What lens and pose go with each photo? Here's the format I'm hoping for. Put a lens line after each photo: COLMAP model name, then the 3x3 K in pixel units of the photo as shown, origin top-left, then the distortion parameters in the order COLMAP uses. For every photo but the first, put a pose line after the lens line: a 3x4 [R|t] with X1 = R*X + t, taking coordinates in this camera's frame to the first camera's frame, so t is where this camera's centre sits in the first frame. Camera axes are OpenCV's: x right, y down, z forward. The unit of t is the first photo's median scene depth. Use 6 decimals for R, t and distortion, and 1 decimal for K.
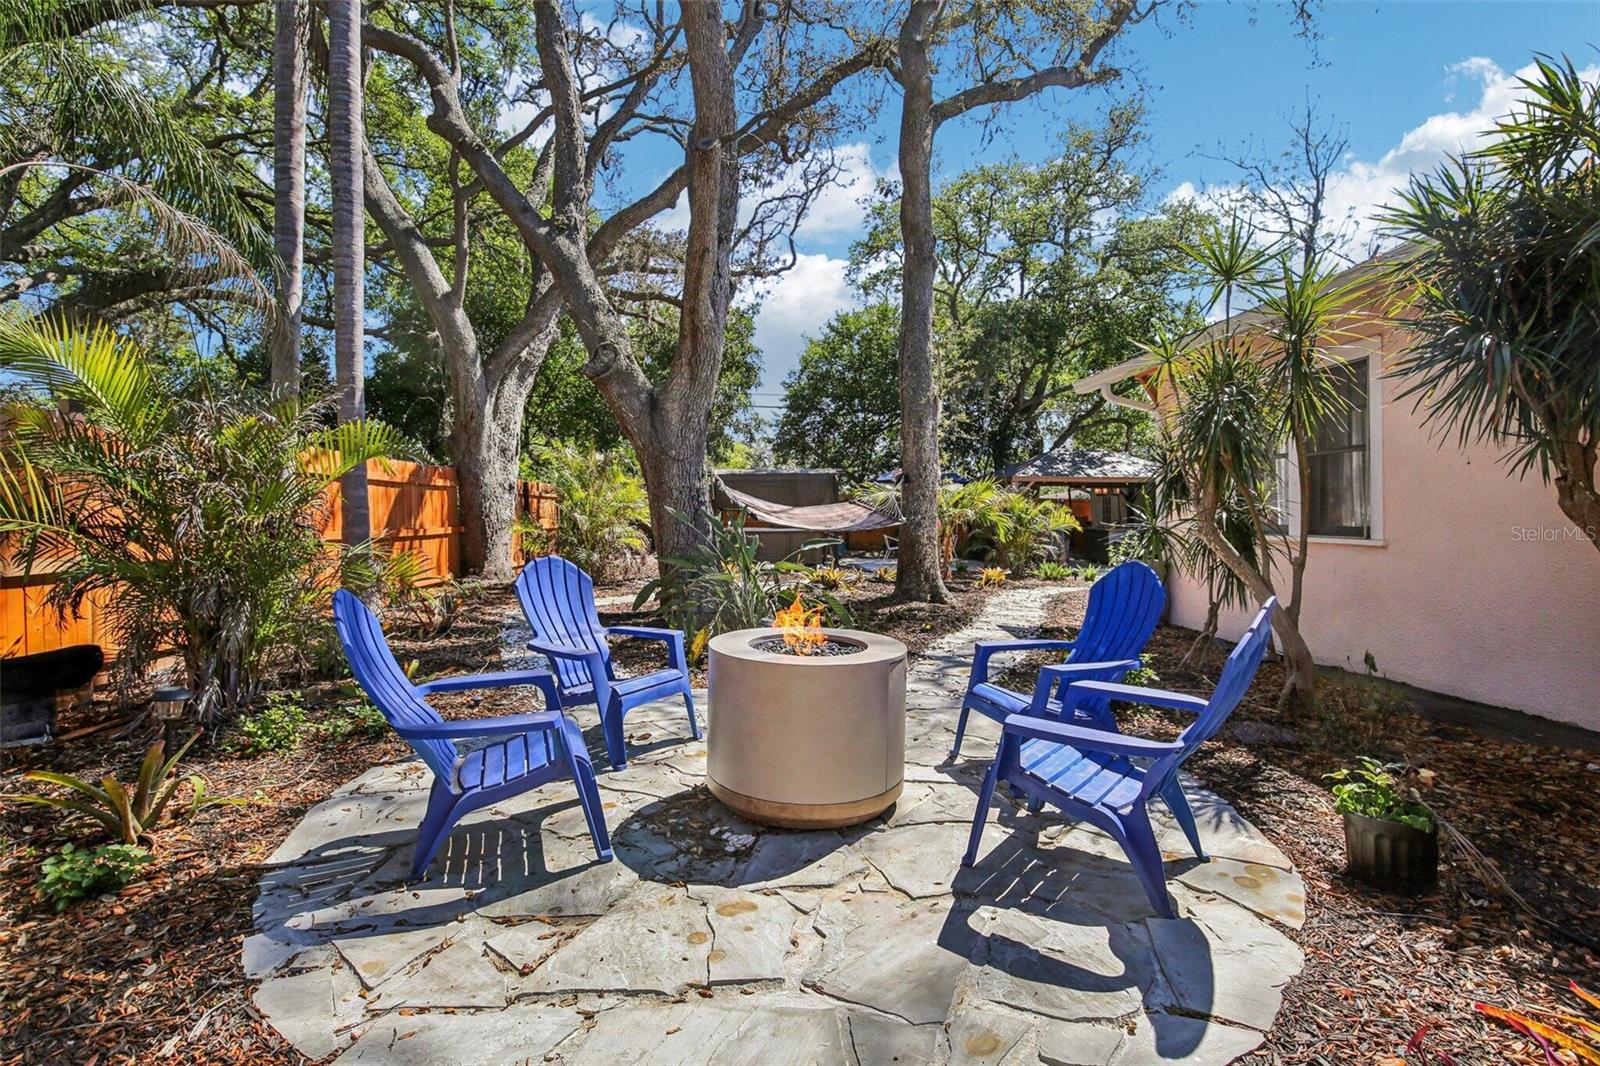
lens RADIAL K [[745.4, 0, 800.5], [0, 745.4, 531.6], [0, 0, 1]] dist [-0.021664, 0.001822]
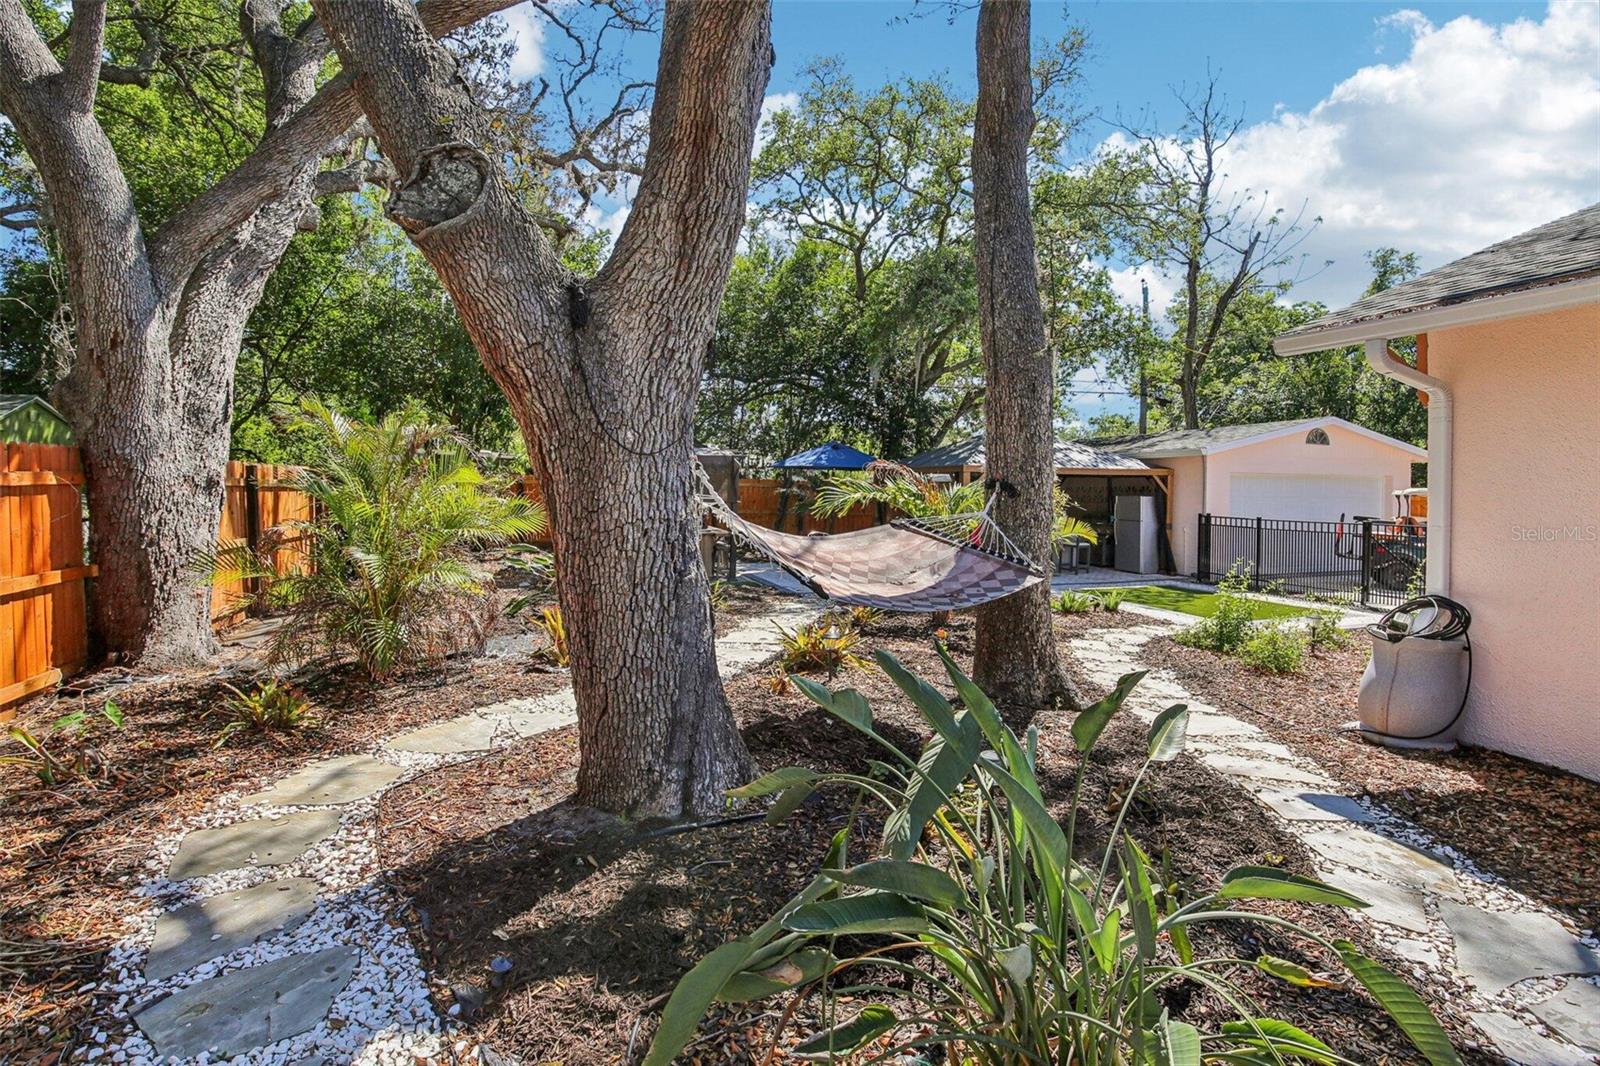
lens RADIAL K [[745.4, 0, 798.5], [0, 745.4, 500.7], [0, 0, 1]] dist [-0.021664, 0.001822]
pose [[0.965010, 0.003667, 0.262189, -0.124987], [-0.003049, 0.999992, -0.002761, -0.046528], [-0.262197, 0.001865, 0.965013, 0.387318]]
